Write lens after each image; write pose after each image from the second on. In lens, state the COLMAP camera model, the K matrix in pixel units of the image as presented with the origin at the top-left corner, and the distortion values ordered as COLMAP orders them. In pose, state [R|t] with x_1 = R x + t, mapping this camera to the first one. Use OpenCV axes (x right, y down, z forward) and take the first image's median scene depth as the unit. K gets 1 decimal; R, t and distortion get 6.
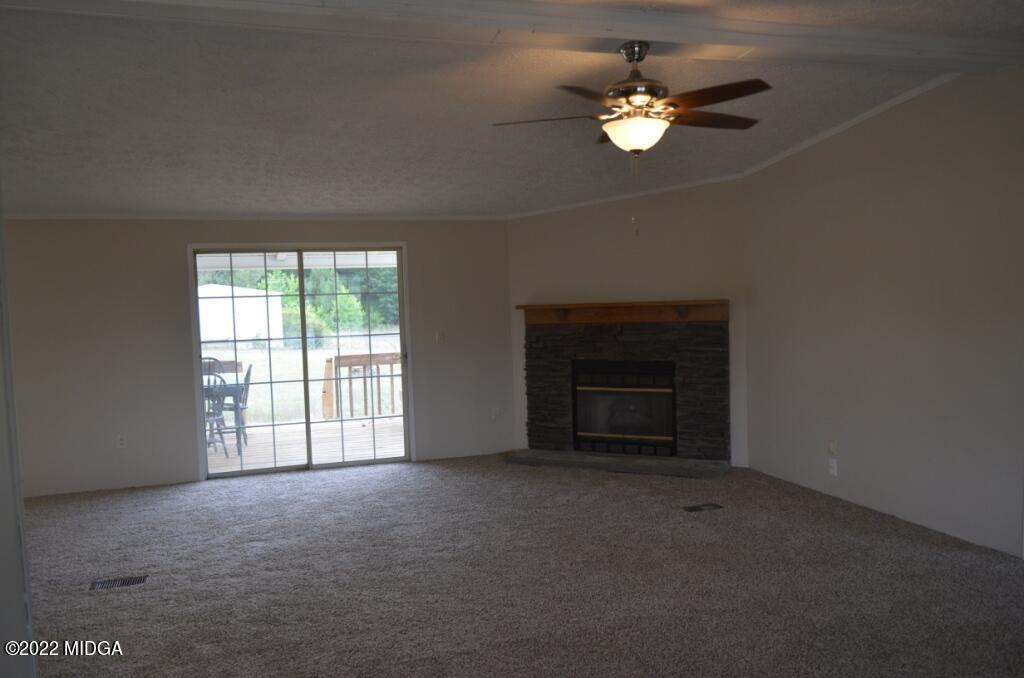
lens RADIAL K [[813.4, 0, 516.3], [0, 813.4, 335.4], [0, 0, 1]] dist [-0.009133, -0.000397]
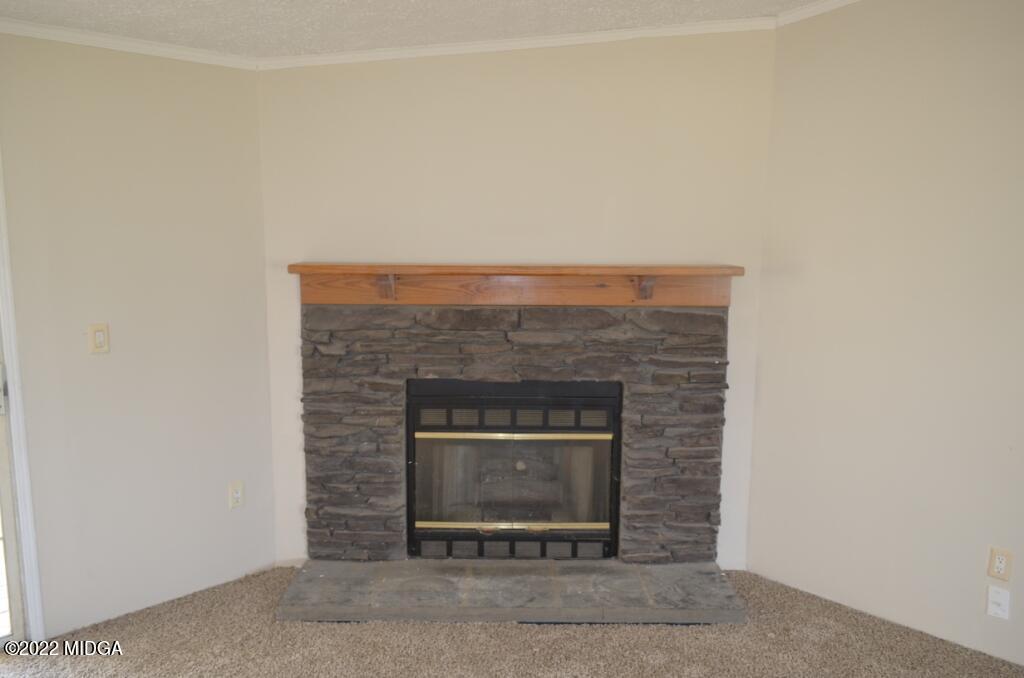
lens RADIAL K [[813.4, 0, 517.1], [0, 813.4, 339.5], [0, 0, 1]] dist [-0.009133, -0.000397]
pose [[0.895399, -0.023146, 0.444662, -0.090938], [-0.013951, 0.996699, 0.079975, -0.034391], [-0.445045, -0.077813, 0.892121, 0.554274]]
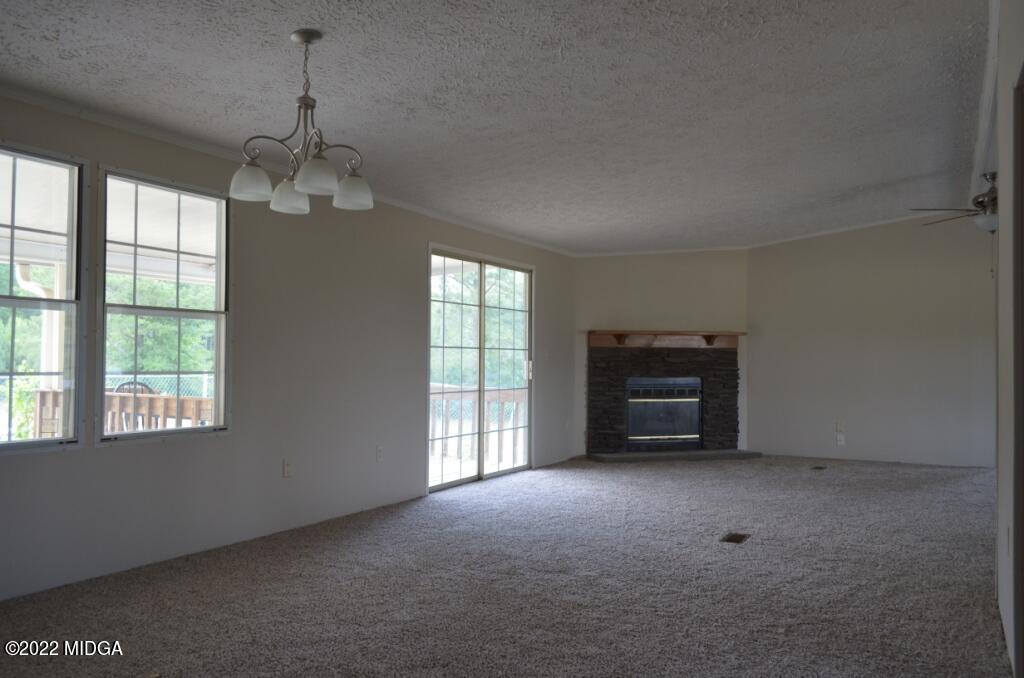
lens RADIAL K [[813.4, 0, 507.5], [0, 813.4, 343.1], [0, 0, 1]] dist [-0.009133, -0.000397]
pose [[0.727281, 0.048935, 0.684593, -0.926267], [0.008047, 0.996779, -0.079798, 0.077312], [-0.686293, 0.063545, 0.724544, 0.241837]]
